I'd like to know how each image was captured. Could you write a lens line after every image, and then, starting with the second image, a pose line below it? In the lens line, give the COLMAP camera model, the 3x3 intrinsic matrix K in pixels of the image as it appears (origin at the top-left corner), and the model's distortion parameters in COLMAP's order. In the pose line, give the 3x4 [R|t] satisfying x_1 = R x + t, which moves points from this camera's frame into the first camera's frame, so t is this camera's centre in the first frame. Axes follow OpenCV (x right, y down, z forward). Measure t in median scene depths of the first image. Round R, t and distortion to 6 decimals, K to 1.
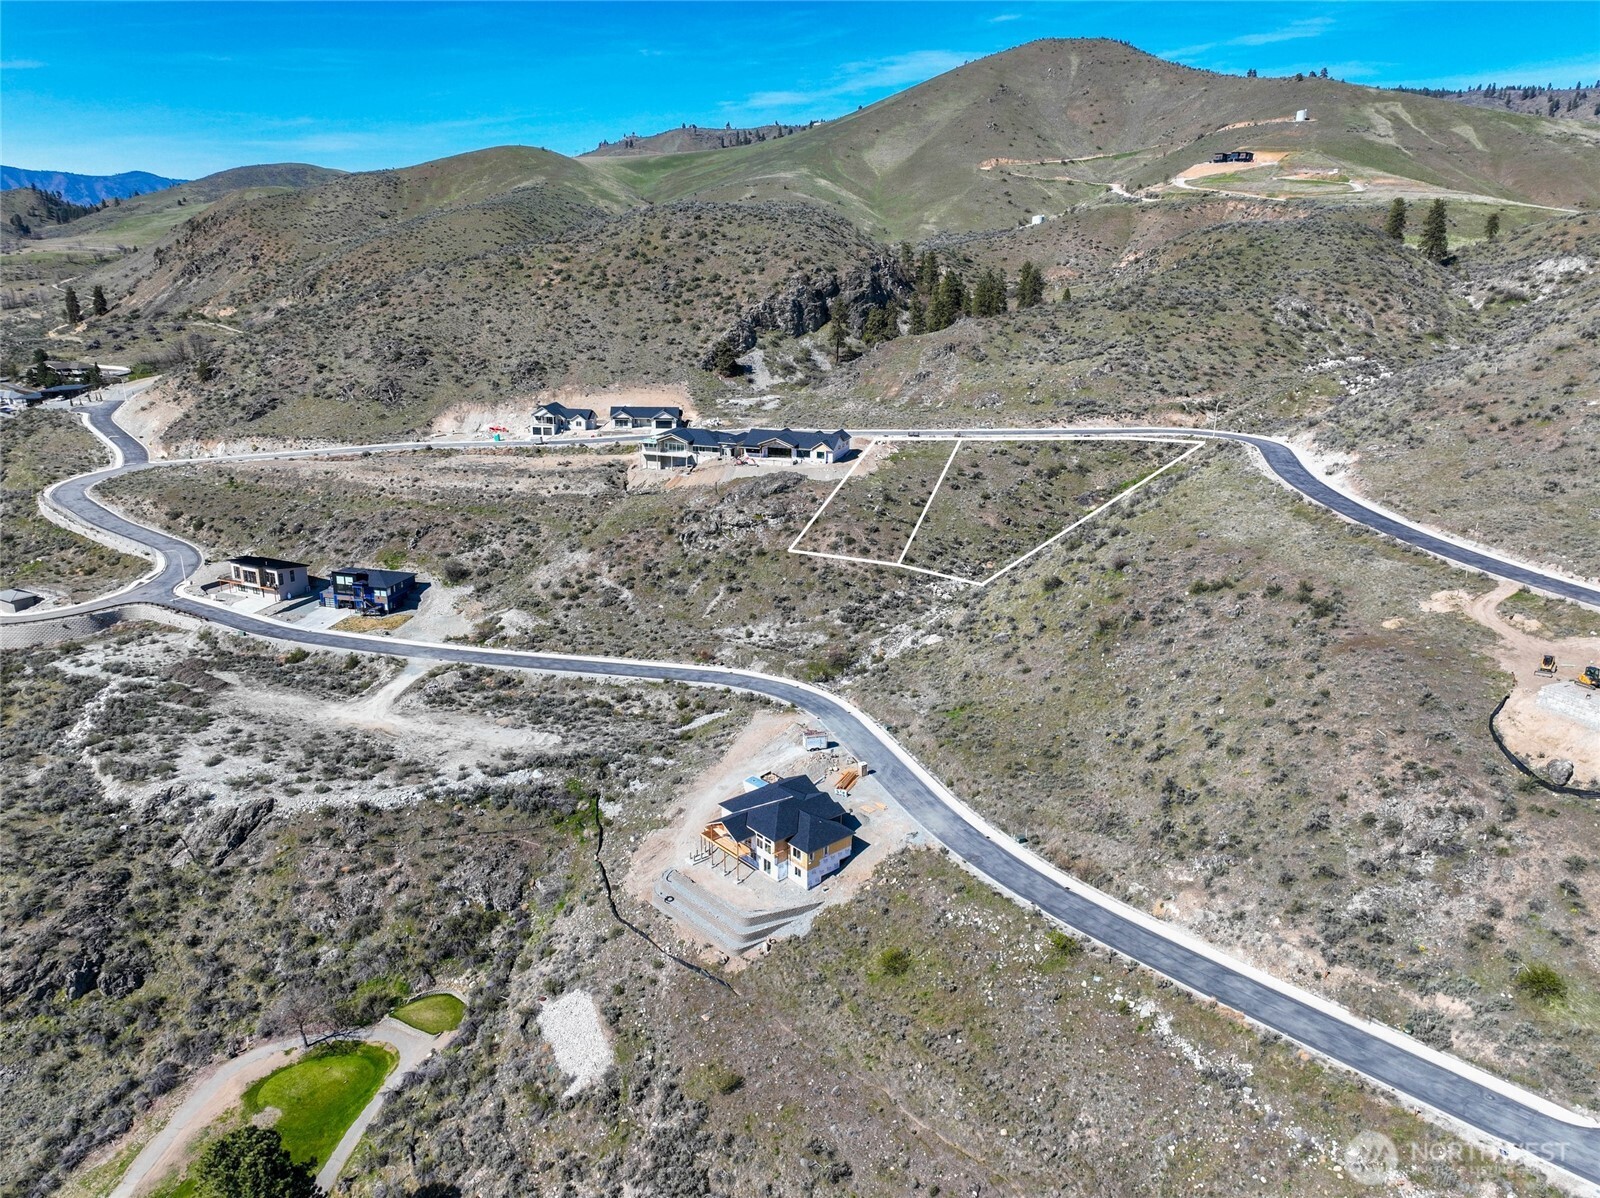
lens RADIAL K [[1124.3, 0, 805.7], [0, 1124.3, 597.5], [0, 0, 1]] dist [-0.003801, 0.017990]
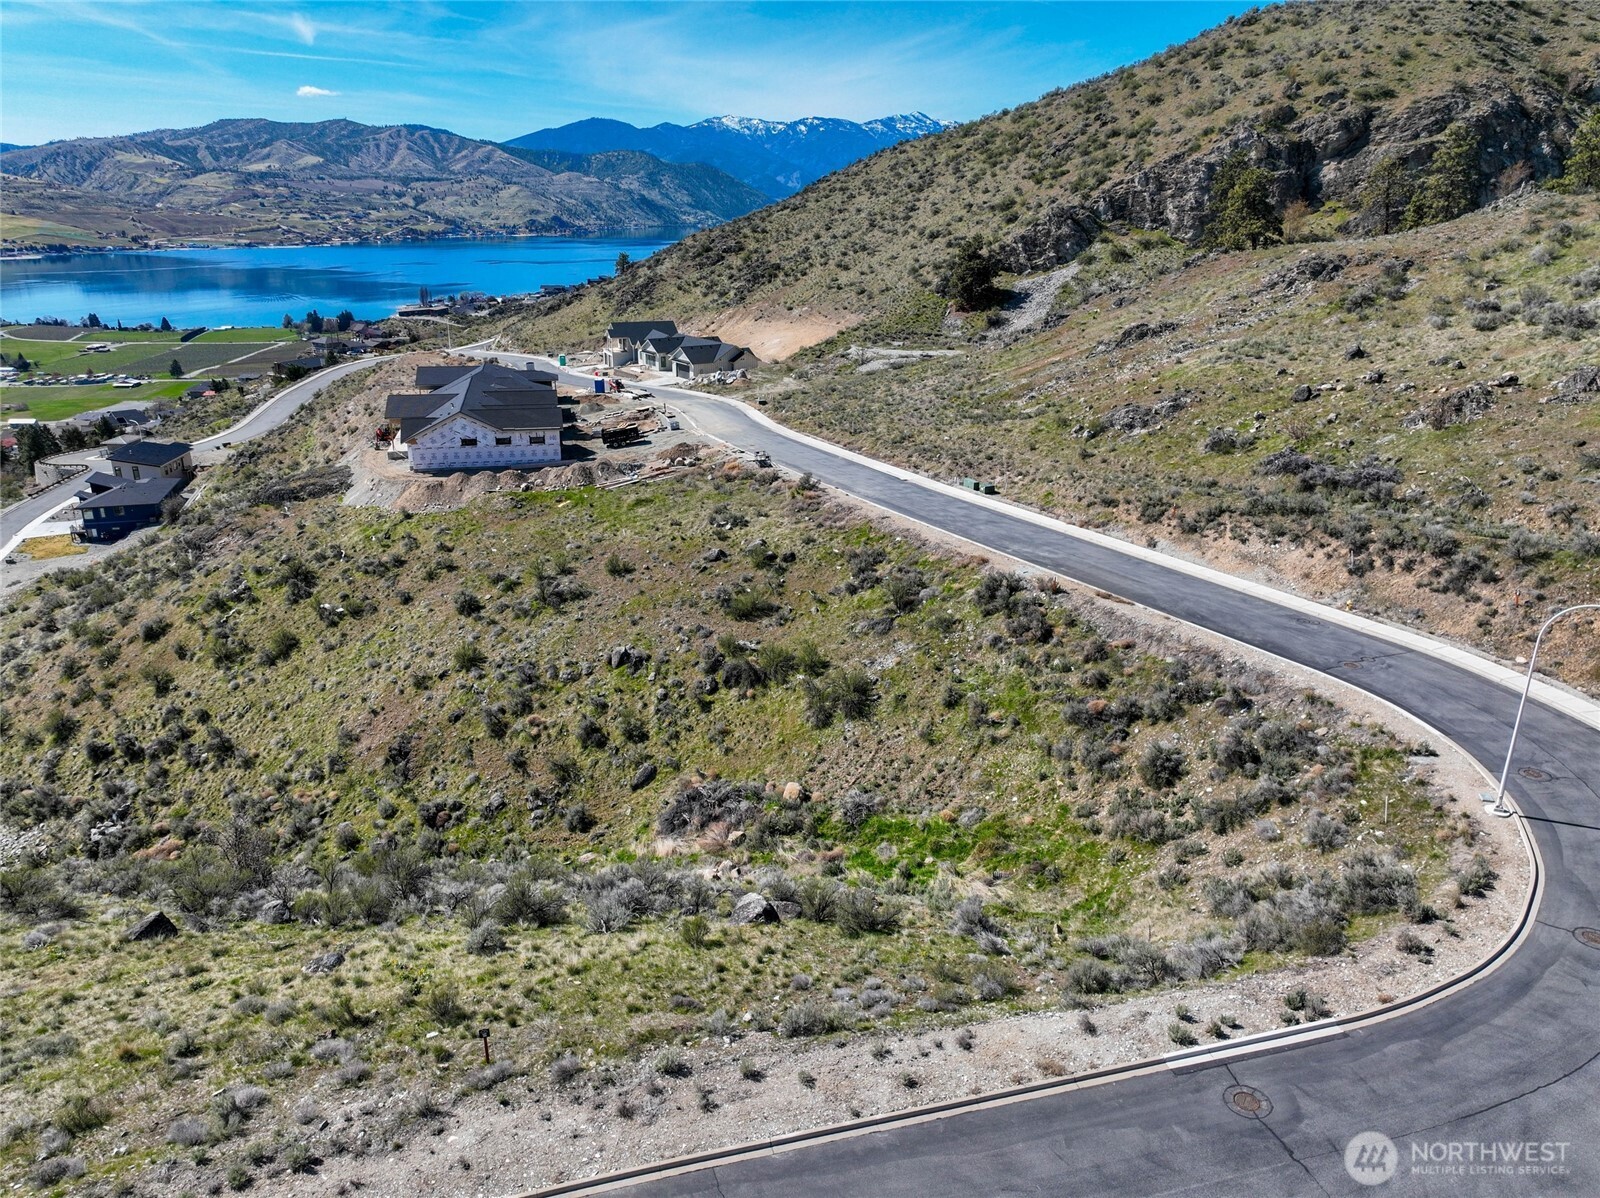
lens RADIAL K [[1124.3, 0, 805.7], [0, 1124.3, 597.5], [0, 0, 1]] dist [-0.003801, 0.017990]
pose [[0.509424, 0.281860, -0.813045, 0.462744], [-0.257814, 0.951424, 0.168295, -0.184302], [0.820986, 0.123881, 0.557346, 0.888371]]
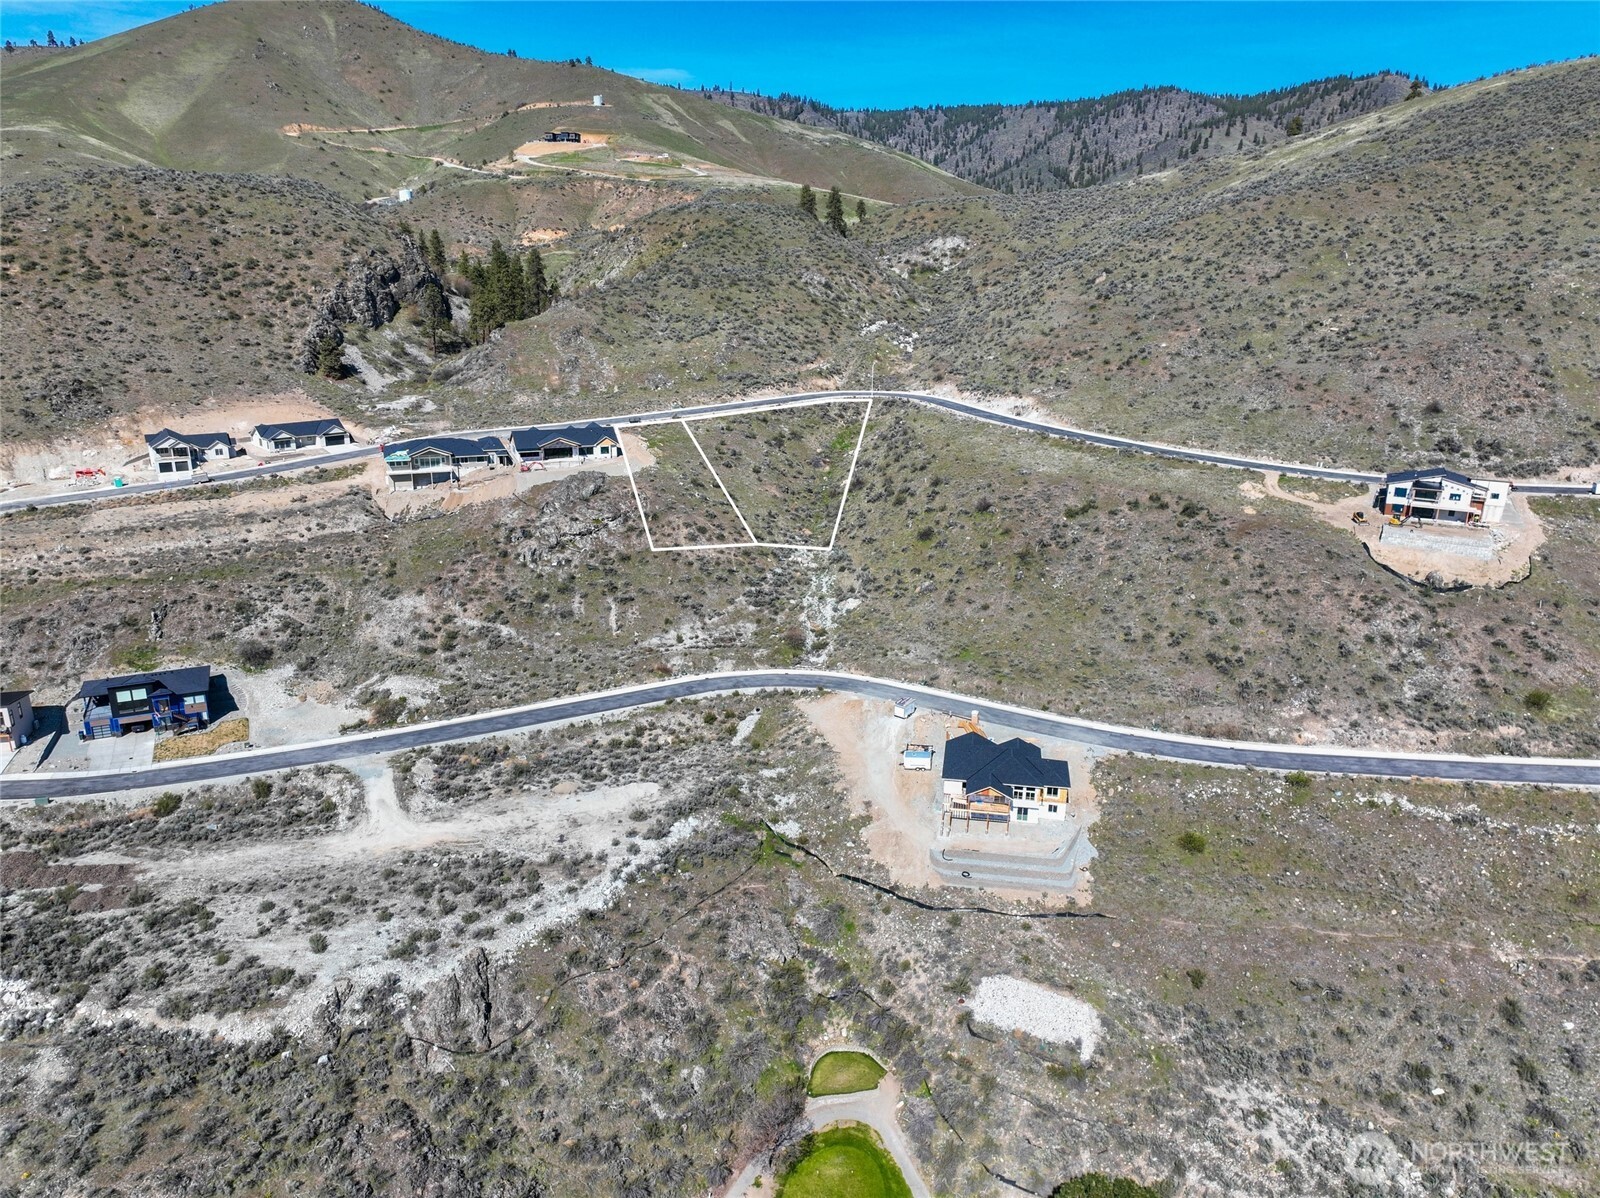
lens RADIAL K [[1124.3, 0, 805.7], [0, 1124.3, 597.5], [0, 0, 1]] dist [-0.003801, 0.017990]
pose [[0.775047, -0.196492, 0.600578, -0.451834], [0.183117, 0.979483, 0.084146, -0.053173], [-0.604790, 0.044758, 0.795126, 0.143826]]
